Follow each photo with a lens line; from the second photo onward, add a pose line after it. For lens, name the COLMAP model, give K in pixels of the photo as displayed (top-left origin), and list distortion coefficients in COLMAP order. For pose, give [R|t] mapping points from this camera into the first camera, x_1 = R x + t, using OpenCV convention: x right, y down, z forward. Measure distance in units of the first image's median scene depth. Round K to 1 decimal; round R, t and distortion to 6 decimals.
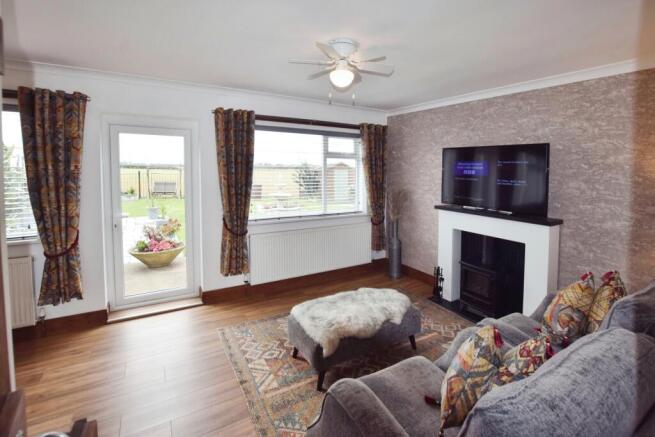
lens RADIAL K [[303.2, 0, 327.9], [0, 303.2, 171.7], [0, 0, 1]] dist [-0.018325, 0.000274]
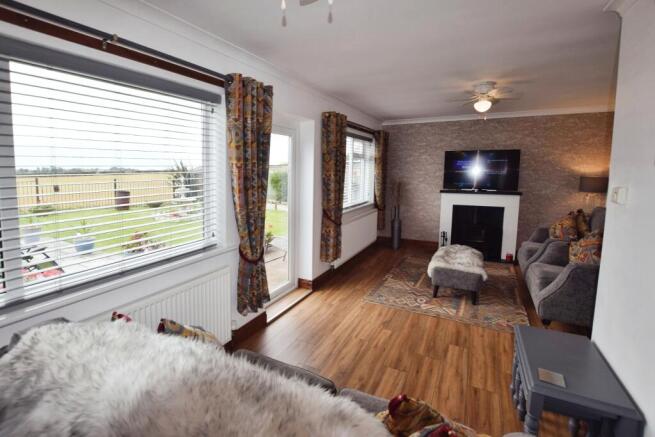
lens RADIAL K [[300.1, 0, 330.7], [0, 300.1, 192.4], [0, 0, 1]] dist [-0.001052, 0.000014]
pose [[0.843144, -0.056305, 0.534731, -1.059254], [0.022901, 0.997360, 0.068909, 0.010498], [-0.537200, -0.045855, 0.842208, 0.078197]]
